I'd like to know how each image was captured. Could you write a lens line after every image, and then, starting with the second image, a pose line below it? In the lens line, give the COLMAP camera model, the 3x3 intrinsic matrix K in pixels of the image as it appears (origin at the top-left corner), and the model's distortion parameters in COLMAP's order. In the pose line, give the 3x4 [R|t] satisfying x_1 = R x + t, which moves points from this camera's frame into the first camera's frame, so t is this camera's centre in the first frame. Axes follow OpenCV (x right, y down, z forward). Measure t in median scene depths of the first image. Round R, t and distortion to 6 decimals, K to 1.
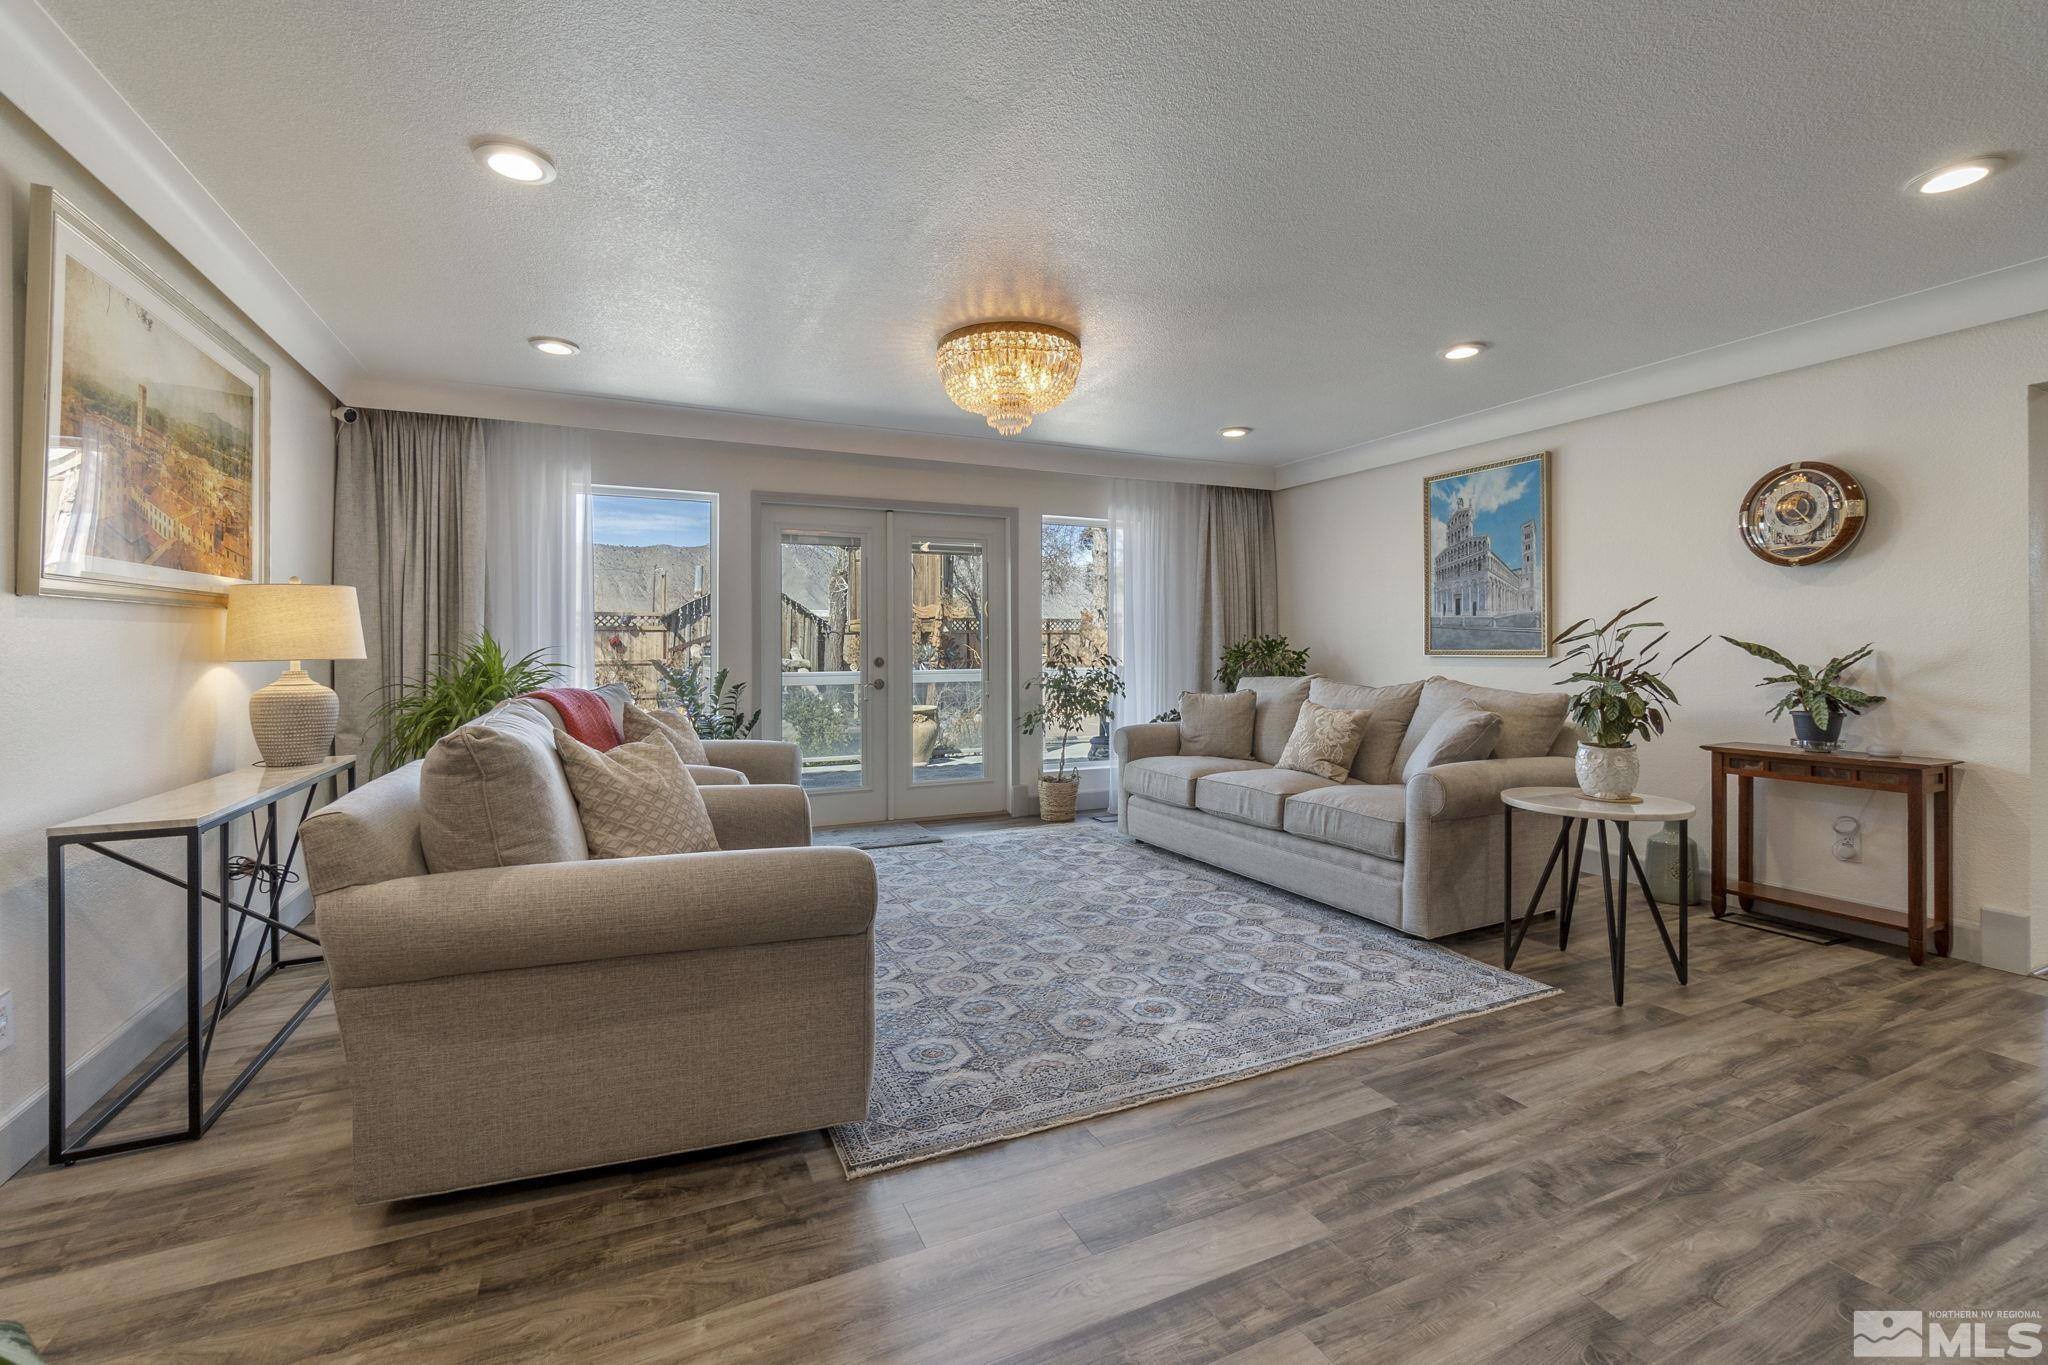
lens RADIAL K [[871.6, 0, 1024.2], [0, 871.6, 655.9], [0, 0, 1]] dist [0.001295, 0.000200]
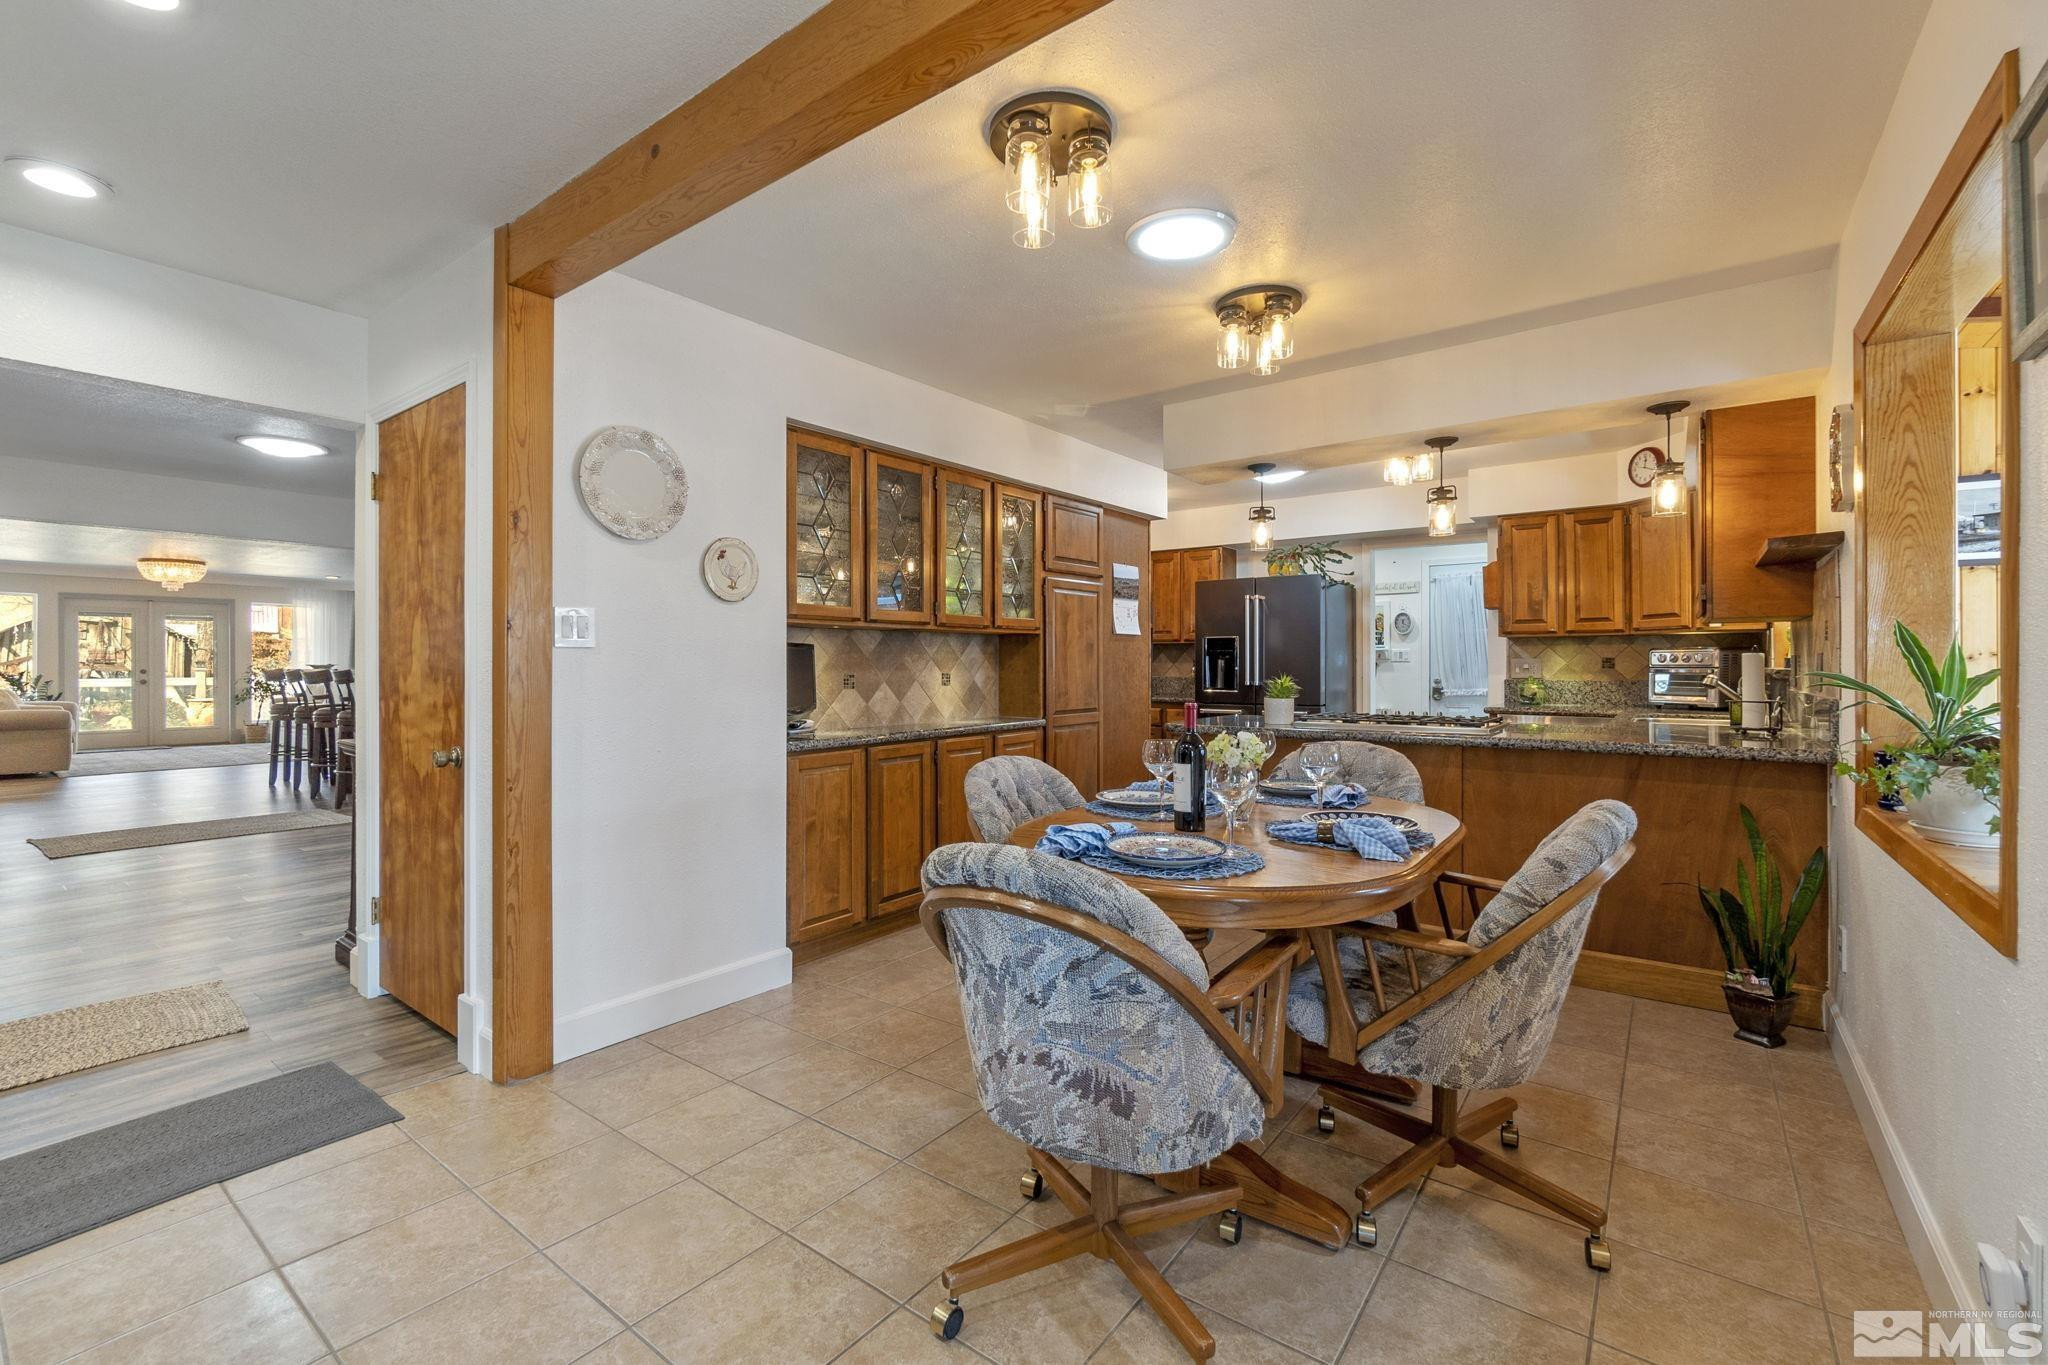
lens RADIAL K [[871.6, 0, 1024.2], [0, 871.6, 655.9], [0, 0, 1]] dist [0.001295, 0.000200]
pose [[0.877708, 0.004365, 0.479176, 0.694005], [0.001078, 0.999938, -0.011084, -0.004863], [-0.479195, 0.010245, 0.877649, -1.884276]]
